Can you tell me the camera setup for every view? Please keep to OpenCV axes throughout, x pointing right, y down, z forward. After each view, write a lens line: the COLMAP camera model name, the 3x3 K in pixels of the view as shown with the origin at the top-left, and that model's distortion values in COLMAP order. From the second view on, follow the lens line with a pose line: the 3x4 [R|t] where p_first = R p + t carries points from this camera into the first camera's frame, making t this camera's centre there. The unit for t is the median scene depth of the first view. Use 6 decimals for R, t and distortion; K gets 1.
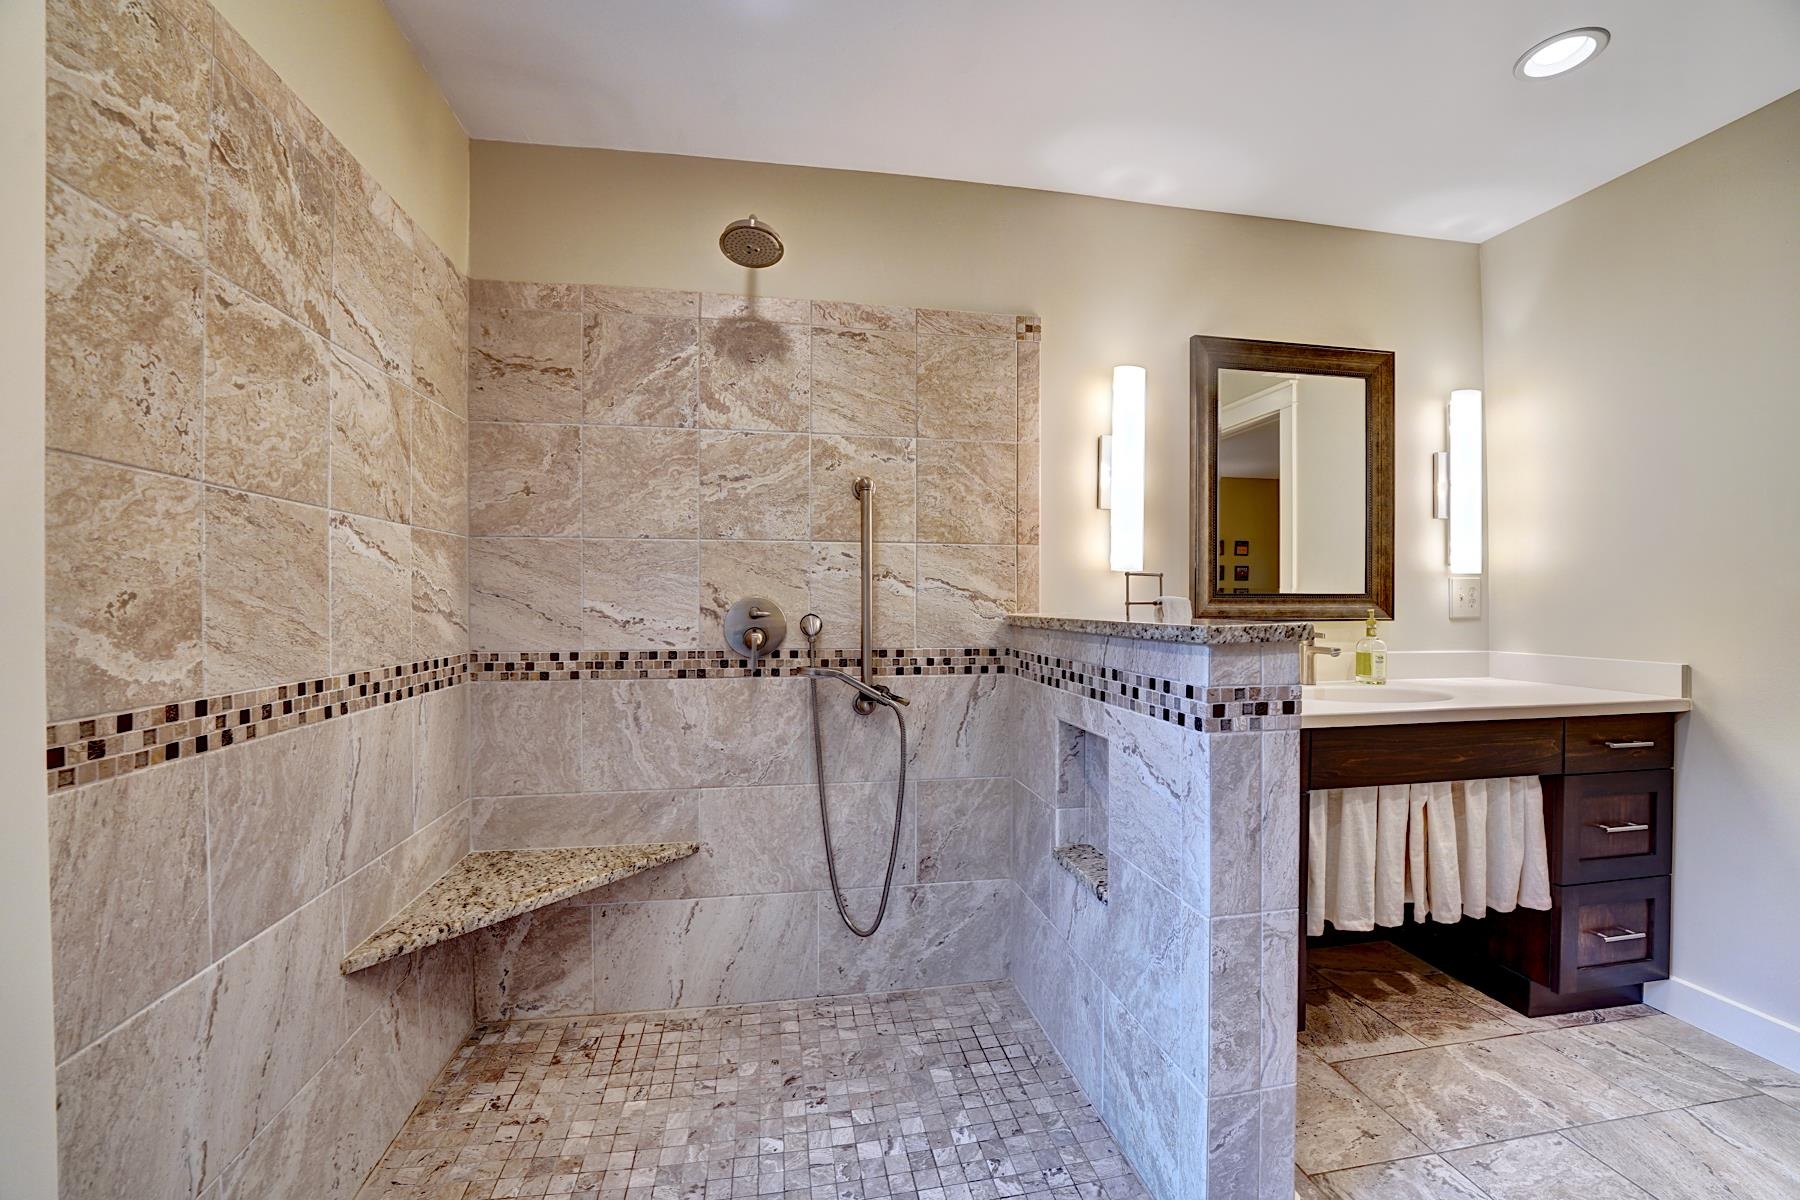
lens RADIAL K [[731.3, 0, 896.2], [0, 731.3, 606.5], [0, 0, 1]] dist [-0.030525, 0.003594]
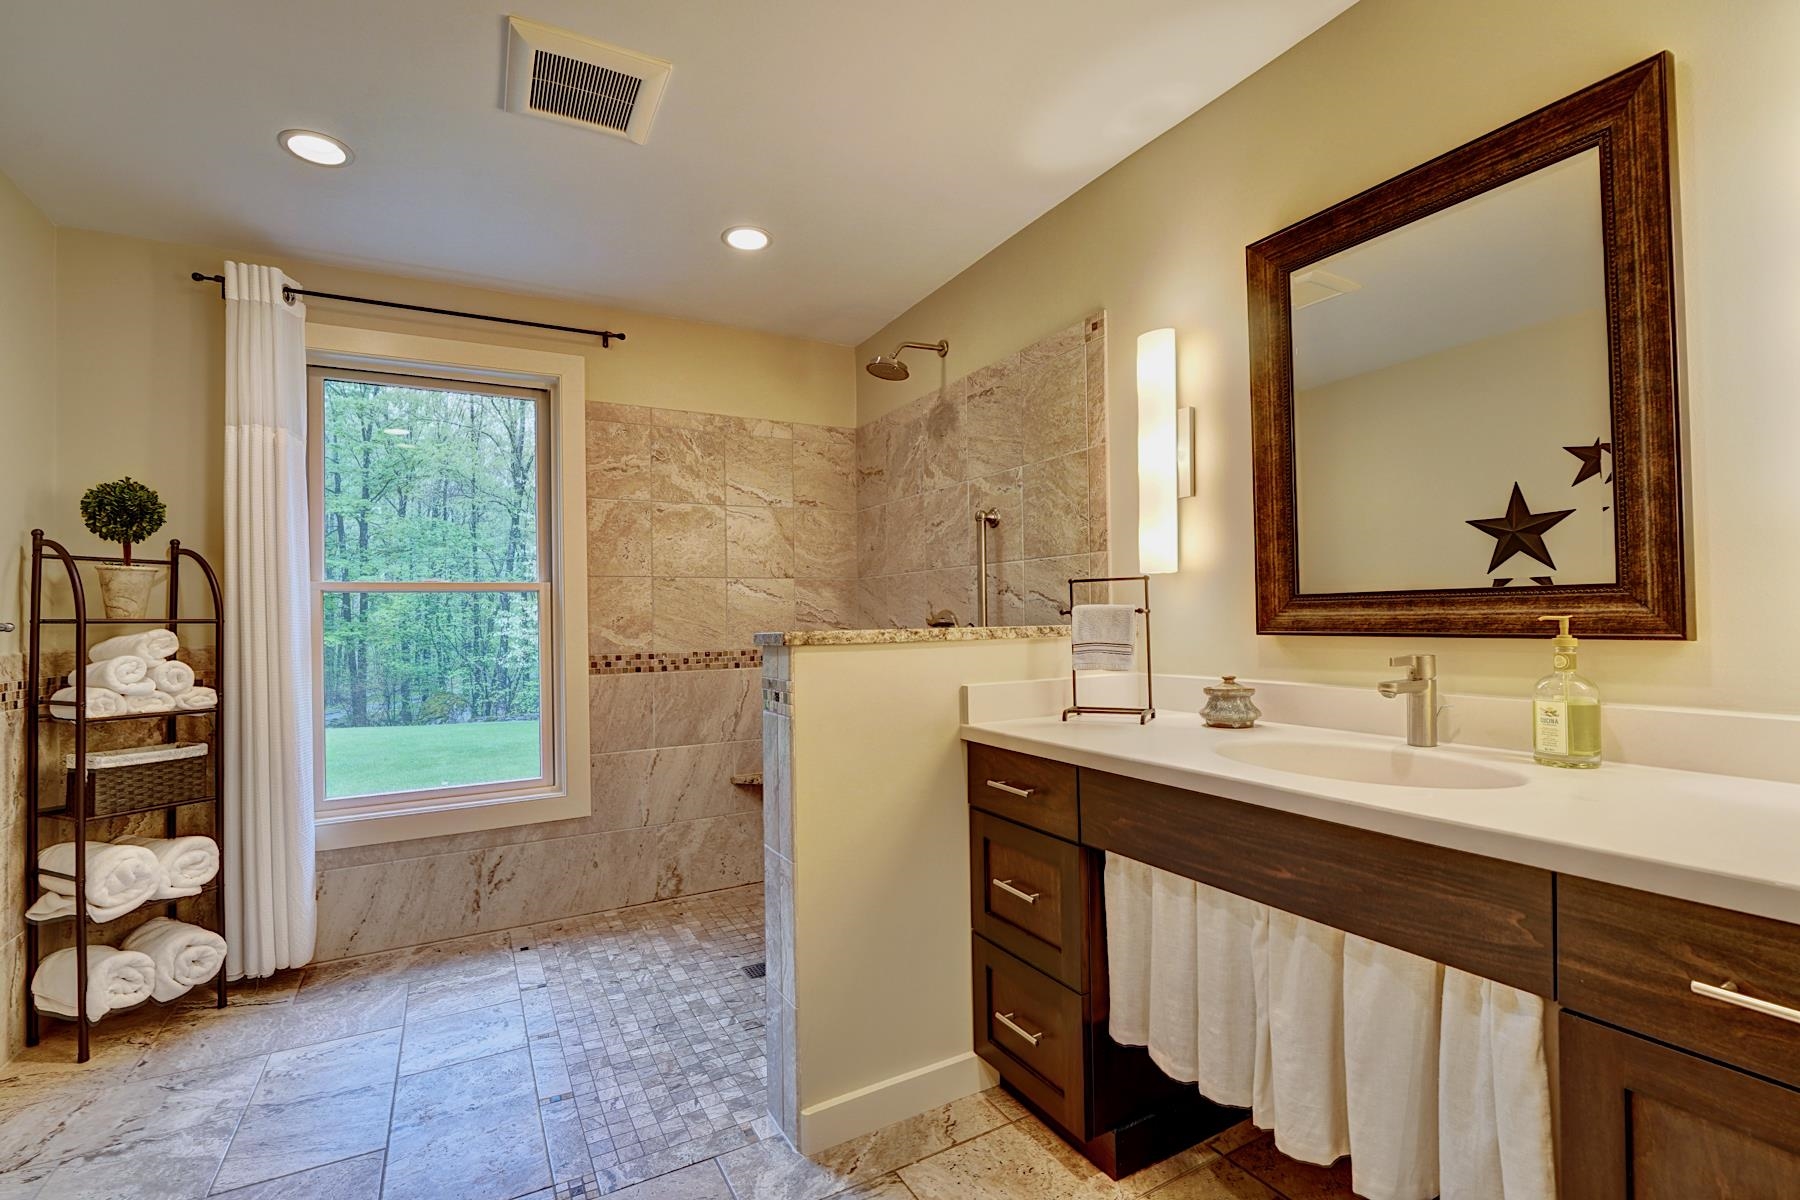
lens RADIAL K [[803.3, 0, 900.0], [0, 803.3, 600.0], [0, 0, 1]] dist [-0.000614, -0.000124]
pose [[0.321993, -0.025304, -0.946404, 1.219508], [0.010248, 0.999677, -0.023242, 0.000958], [0.946686, -0.002215, 0.322149, 0.461827]]
